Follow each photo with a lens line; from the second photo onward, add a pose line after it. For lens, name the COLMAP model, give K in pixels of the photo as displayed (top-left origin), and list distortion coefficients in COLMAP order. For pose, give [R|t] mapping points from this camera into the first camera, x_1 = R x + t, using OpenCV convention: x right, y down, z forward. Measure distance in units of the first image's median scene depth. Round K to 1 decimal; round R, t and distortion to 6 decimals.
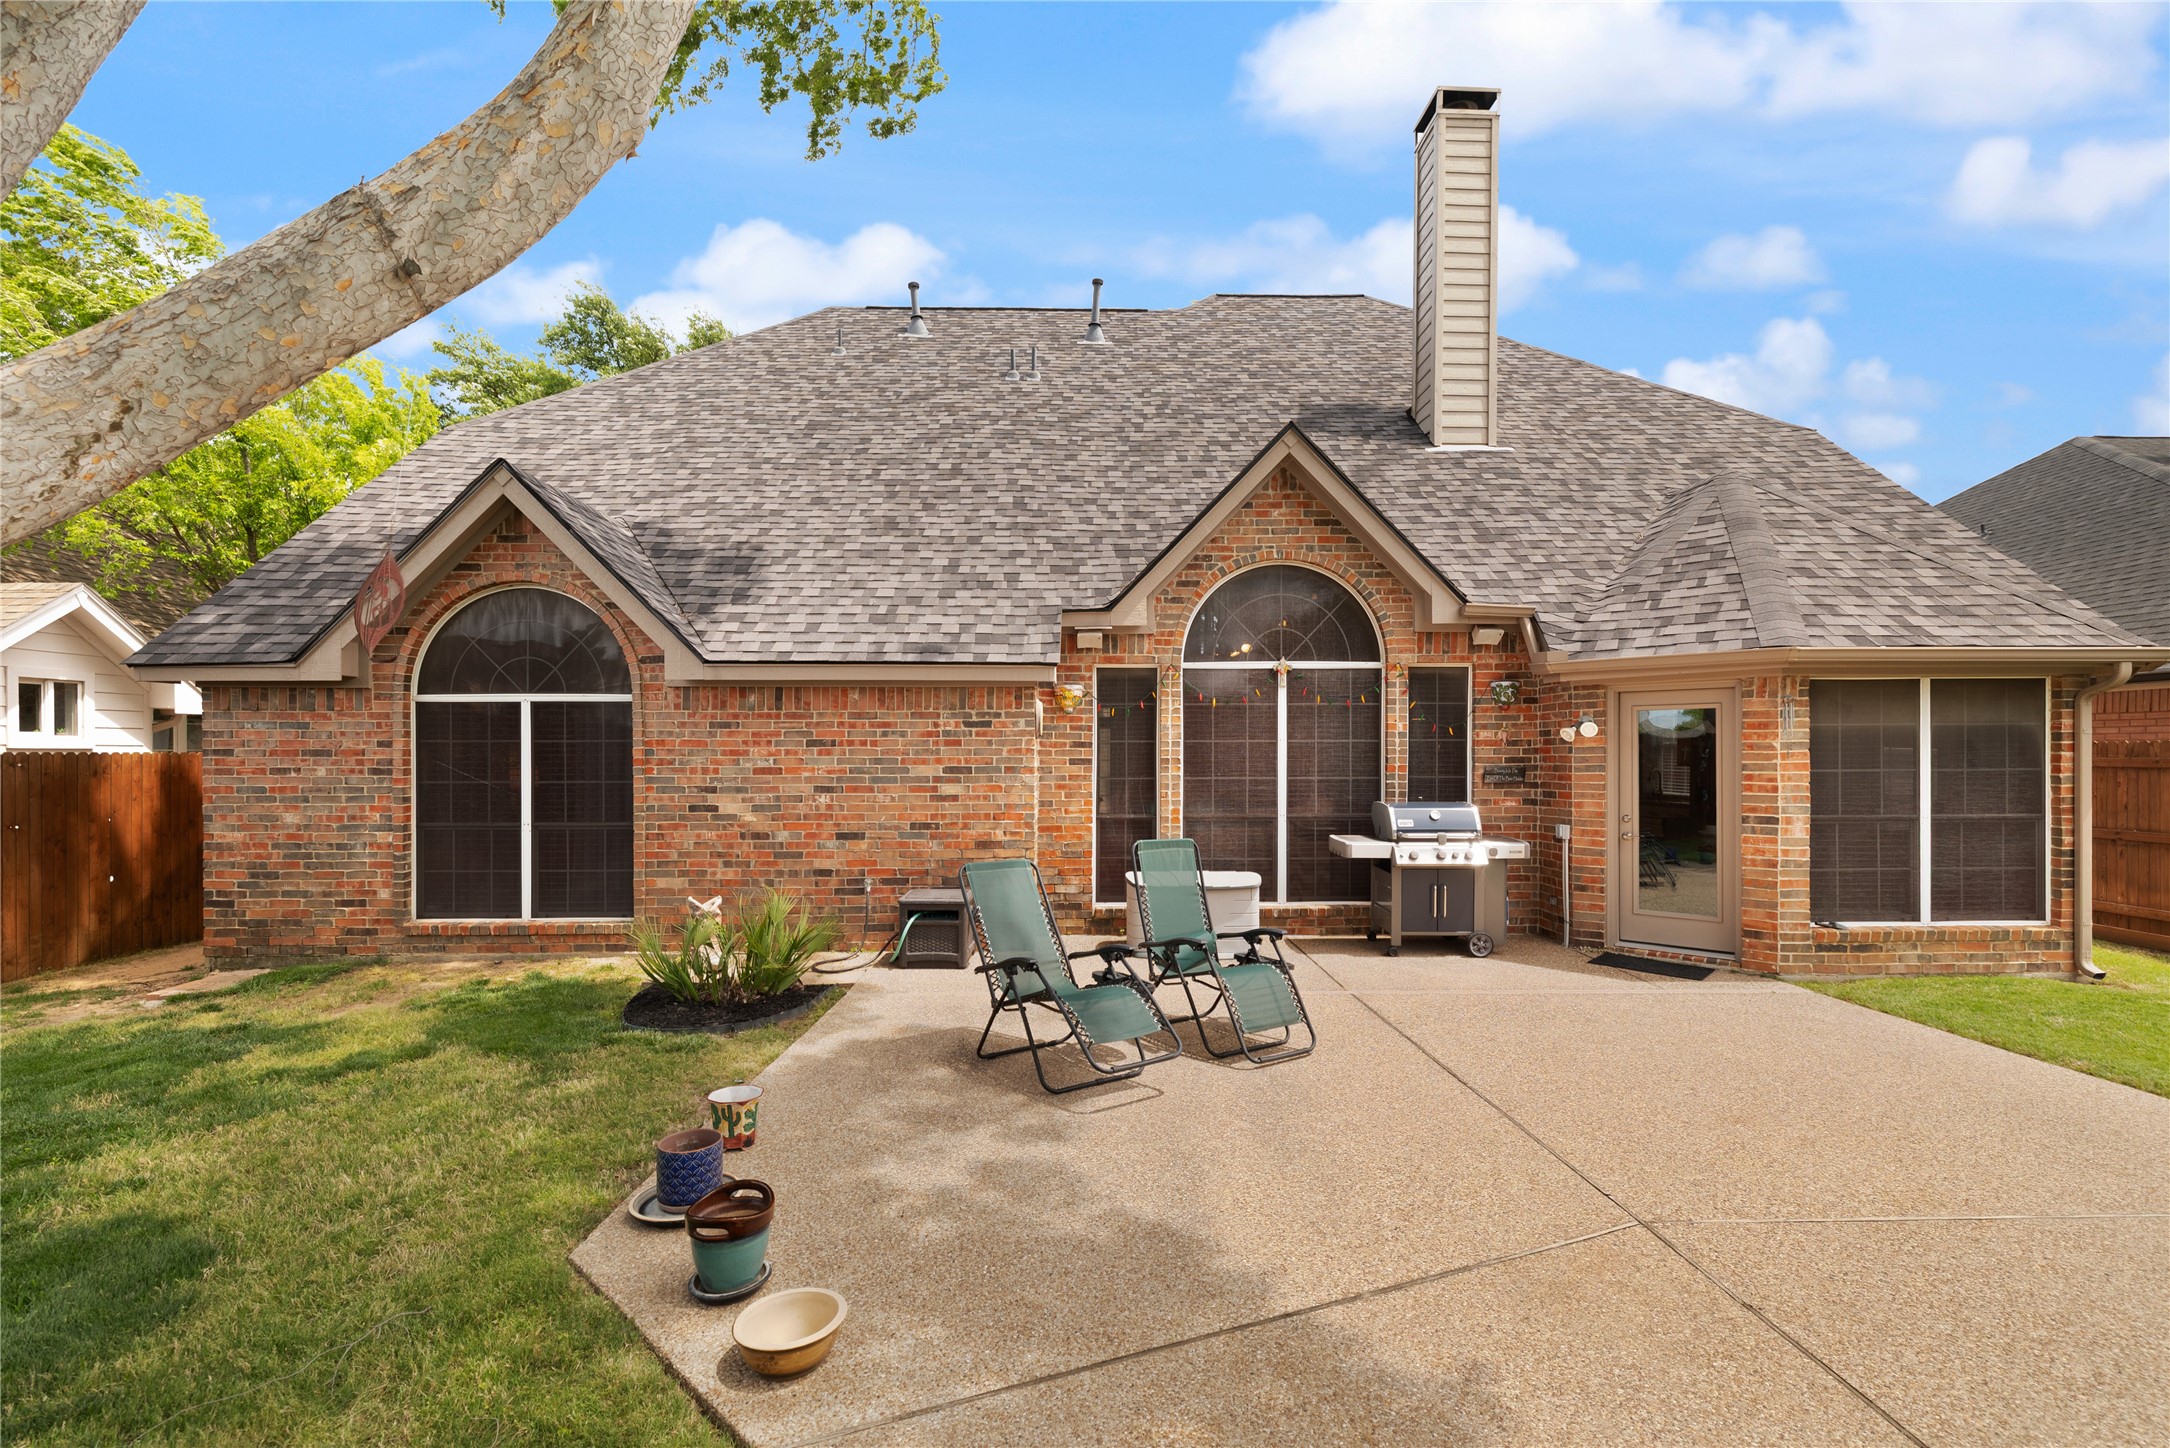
lens RADIAL K [[954.4, 0, 1094.7], [0, 954.4, 756.5], [0, 0, 1]] dist [0.002786, 0.000265]
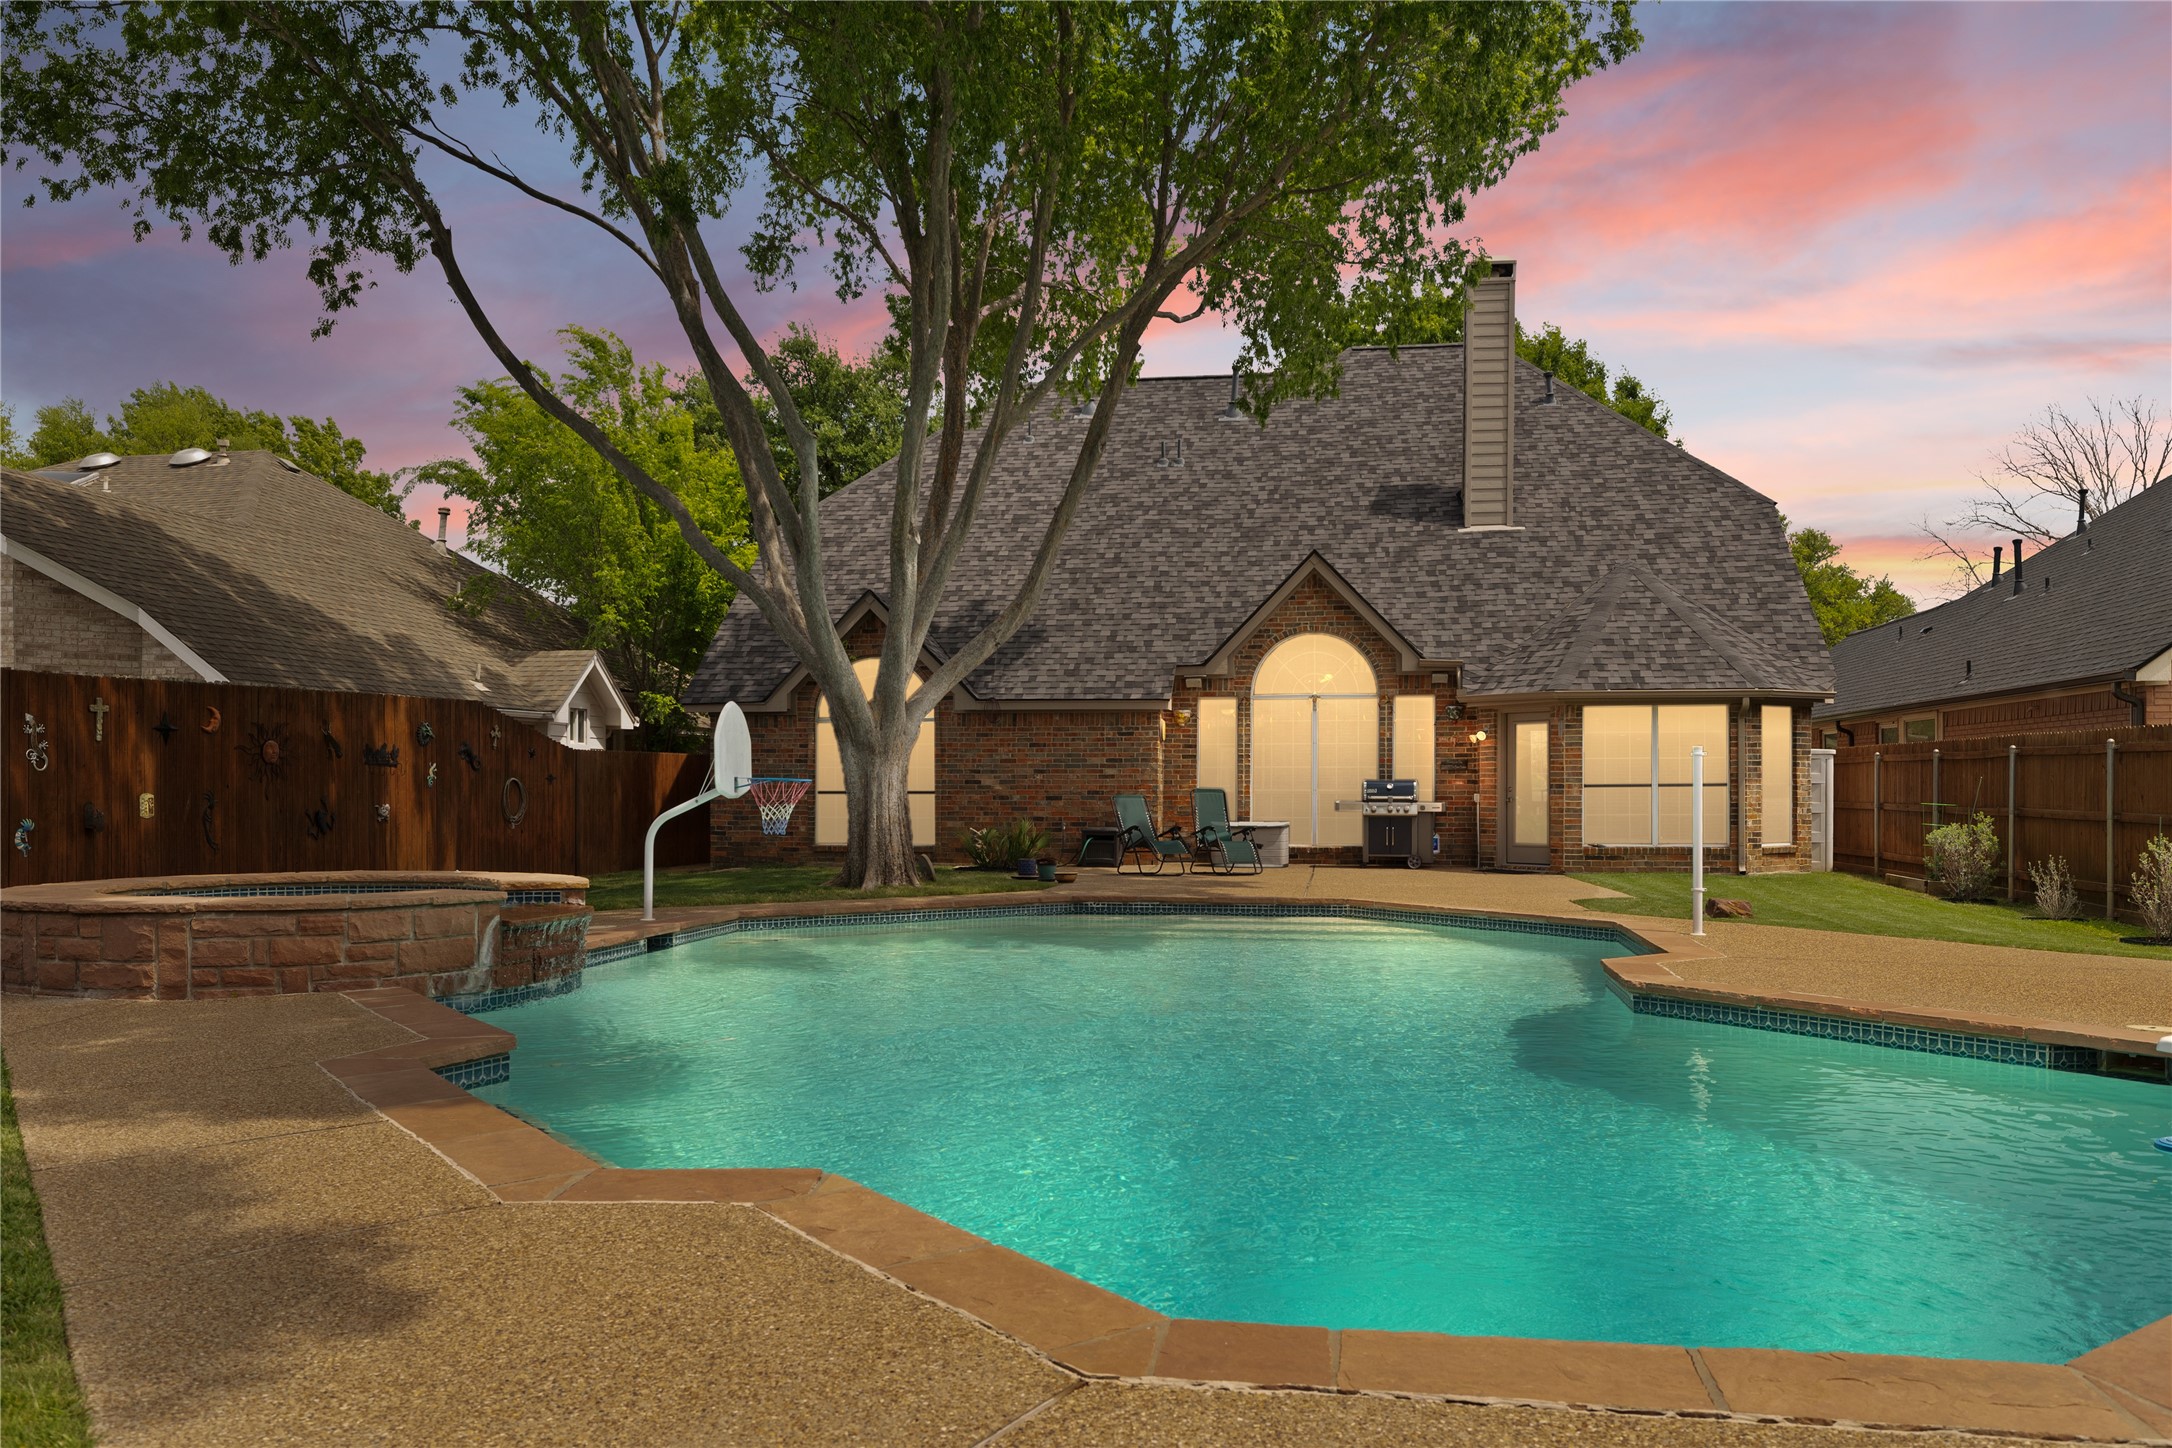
lens RADIAL K [[1627.1, 0, 1084.7], [0, 1627.1, 726.5], [0, 0, 1]] dist [0.007267, -0.007747]
pose [[0.983652, -0.004485, -0.180026, 0.258190], [-0.001796, 0.999396, -0.034713, 0.042561], [0.180073, 0.034469, 0.983049, -1.474209]]
